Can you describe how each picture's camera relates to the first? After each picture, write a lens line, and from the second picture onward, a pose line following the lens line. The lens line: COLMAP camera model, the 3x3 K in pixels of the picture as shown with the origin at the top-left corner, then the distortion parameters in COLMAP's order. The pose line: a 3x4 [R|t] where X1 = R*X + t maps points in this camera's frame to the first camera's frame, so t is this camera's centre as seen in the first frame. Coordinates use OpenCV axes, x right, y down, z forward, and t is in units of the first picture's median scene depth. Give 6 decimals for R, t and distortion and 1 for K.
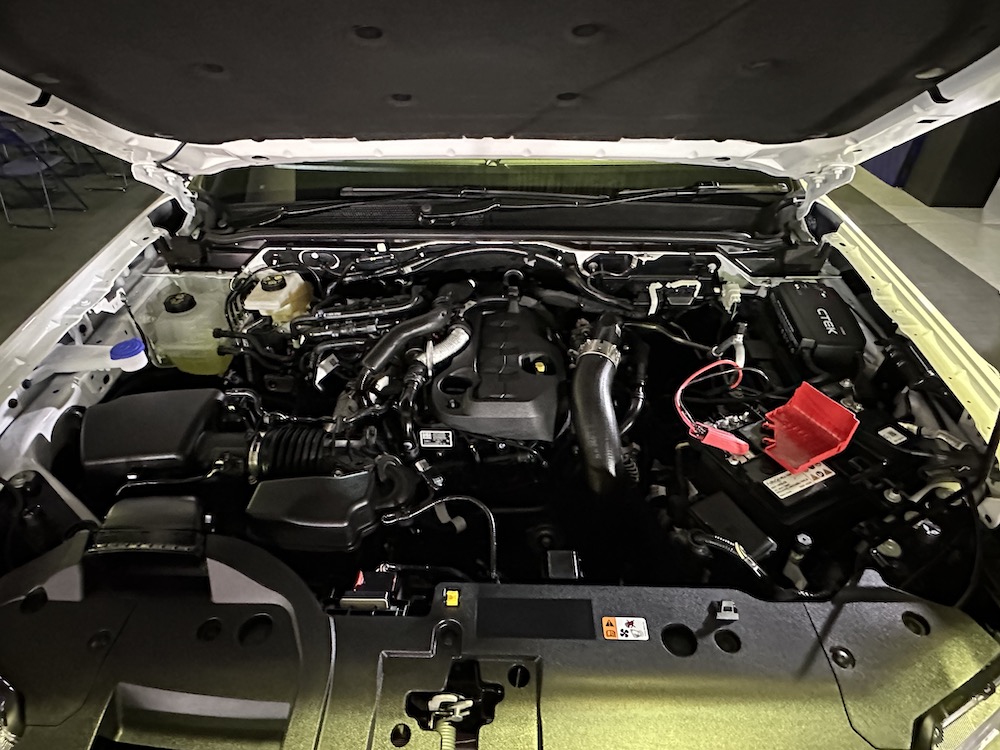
lens RADIAL K [[565.5, 0, 501.1], [0, 565.5, 383.7], [0, 0, 1]] dist [-0.013788, 0.012544]
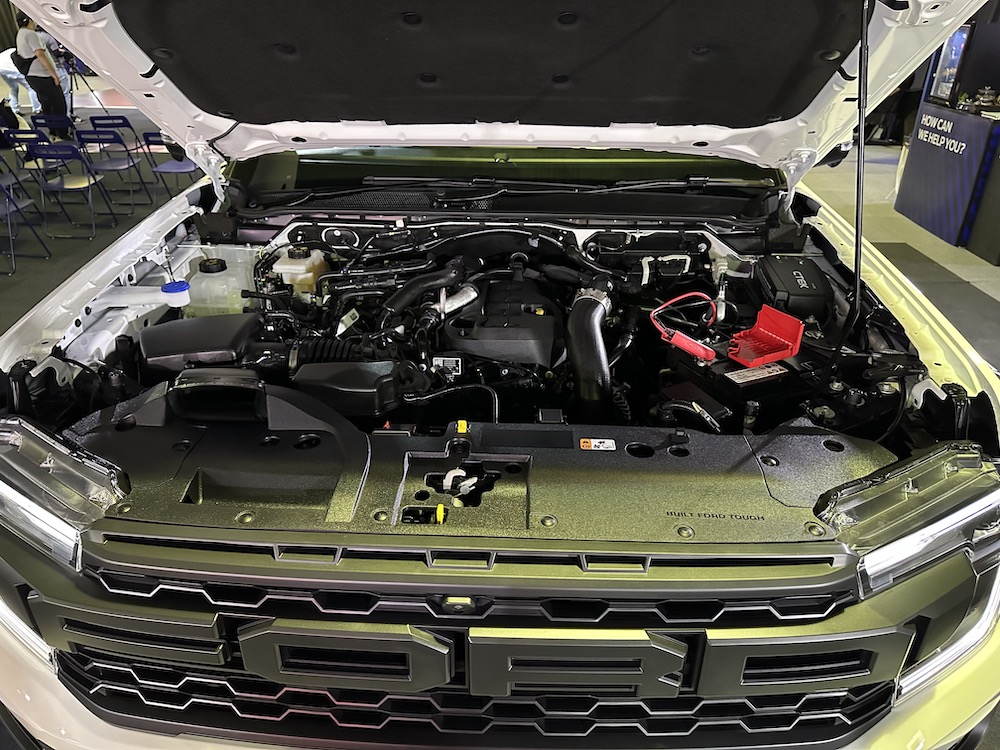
lens RADIAL K [[693.4, 0, 502.9], [0, 693.4, 375.8], [0, 0, 1]] dist [0.049149, -0.054603]
pose [[0.999818, 0.015039, -0.011724, 0.012767], [-0.016843, 0.984730, -0.173271, 0.320856], [0.008939, 0.173437, 0.984804, -0.323893]]
